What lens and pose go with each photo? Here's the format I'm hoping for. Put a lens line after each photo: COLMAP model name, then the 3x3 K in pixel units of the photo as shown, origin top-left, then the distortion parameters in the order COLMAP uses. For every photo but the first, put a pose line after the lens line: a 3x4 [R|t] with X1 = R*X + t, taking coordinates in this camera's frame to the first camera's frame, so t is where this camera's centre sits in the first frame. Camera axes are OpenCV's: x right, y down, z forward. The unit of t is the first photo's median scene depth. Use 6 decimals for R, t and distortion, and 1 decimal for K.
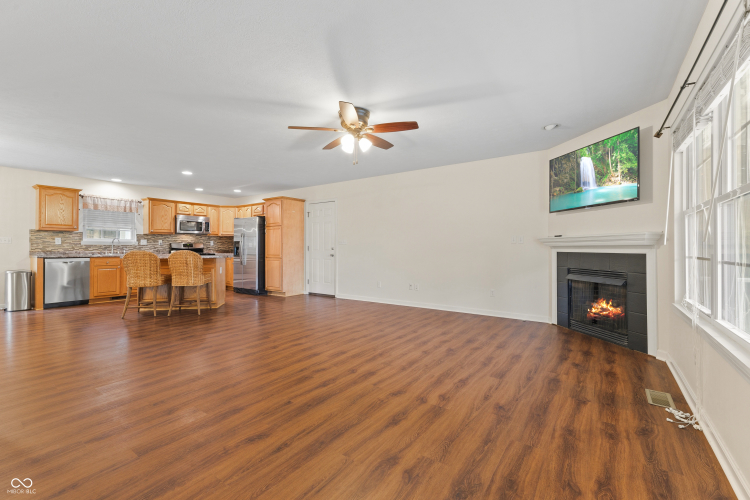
lens RADIAL K [[323.9, 0, 371.2], [0, 323.9, 246.2], [0, 0, 1]] dist [0.011473, -0.002428]
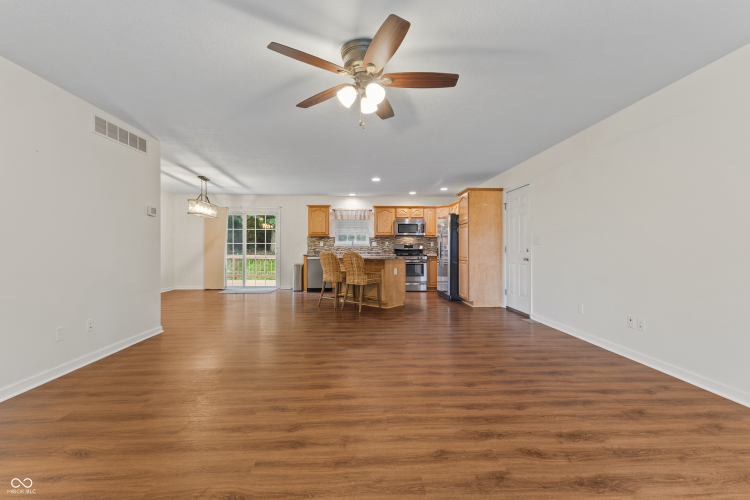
lens RADIAL K [[323.9, 0, 375.3], [0, 323.9, 247.6], [0, 0, 1]] dist [0.011473, -0.002428]
pose [[0.621112, -0.003323, -0.783715, 0.252313], [0.005117, 0.999987, -0.000184, 0.000488], [0.783705, -0.003896, 0.621121, 0.300140]]
